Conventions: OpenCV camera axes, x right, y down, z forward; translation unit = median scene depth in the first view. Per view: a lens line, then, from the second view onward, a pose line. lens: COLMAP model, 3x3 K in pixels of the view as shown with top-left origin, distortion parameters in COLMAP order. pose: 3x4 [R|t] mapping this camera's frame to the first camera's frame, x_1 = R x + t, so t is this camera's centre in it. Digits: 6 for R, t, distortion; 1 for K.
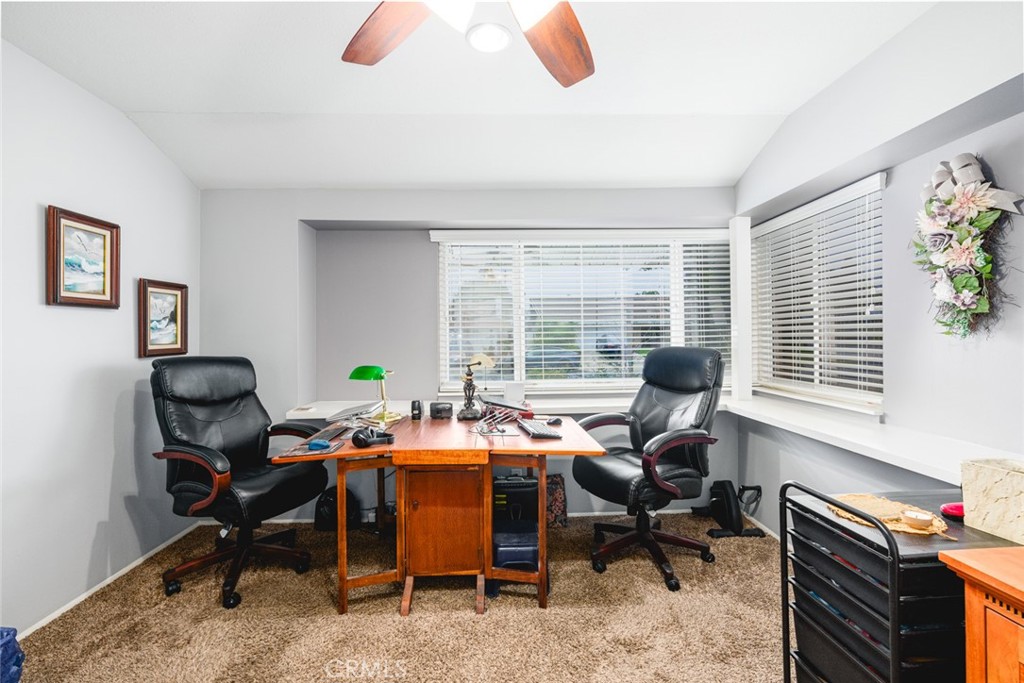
lens RADIAL K [[464.6, 0, 506.8], [0, 464.6, 337.5], [0, 0, 1]] dist [-0.005475, 0.000681]
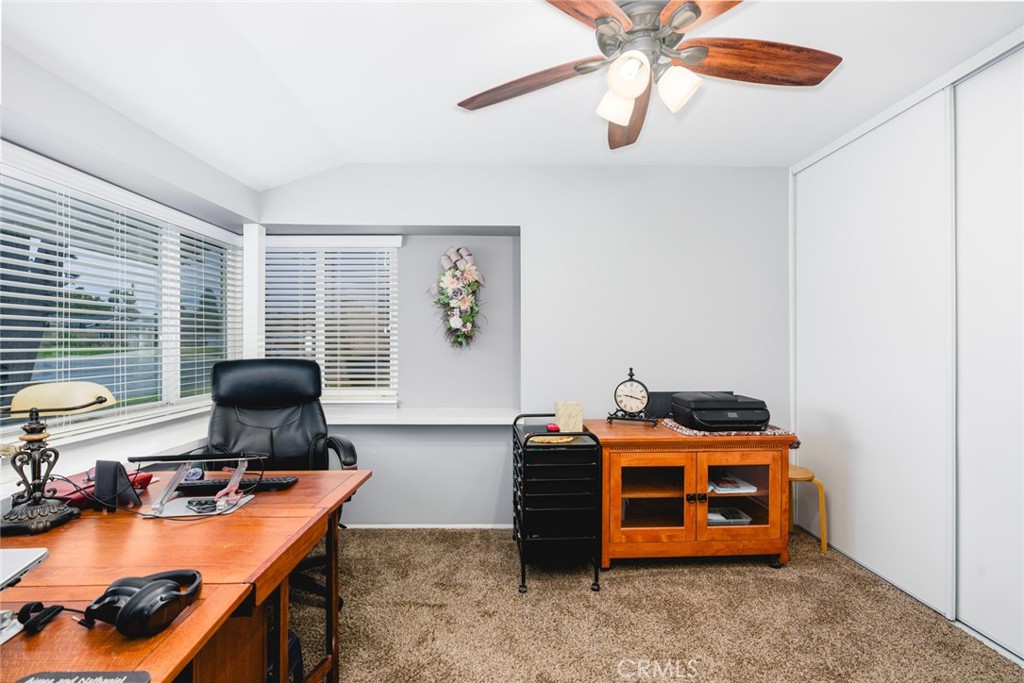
lens RADIAL K [[464.6, 0, 515.4], [0, 464.6, 341.2], [0, 0, 1]] dist [-0.005475, 0.000681]
pose [[0.005554, 0.014746, 0.999876, -0.683270], [-0.000449, 0.999891, -0.014743, -0.002779], [-0.999984, -0.000367, 0.005560, 0.661415]]
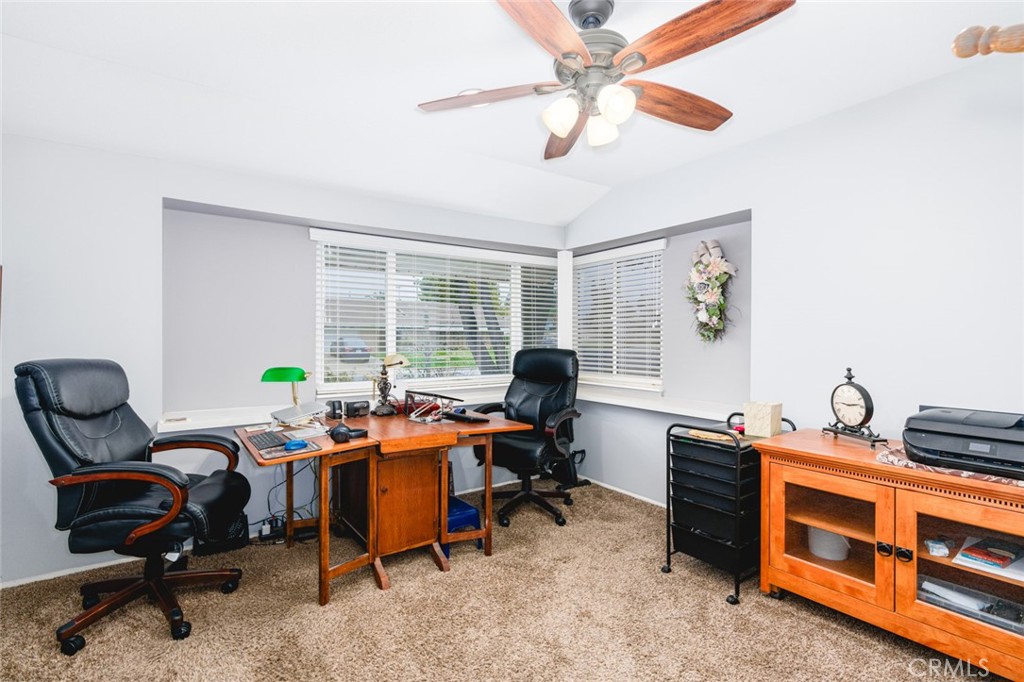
lens RADIAL K [[492.1, 0, 512.9], [0, 492.1, 340.9], [0, 0, 1]] dist [0.003757, 0.000732]
pose [[0.838568, 0.009891, 0.544707, -0.574420], [-0.010840, 0.999940, -0.001470, 0.003136], [-0.544689, -0.004672, 0.838625, -0.143749]]
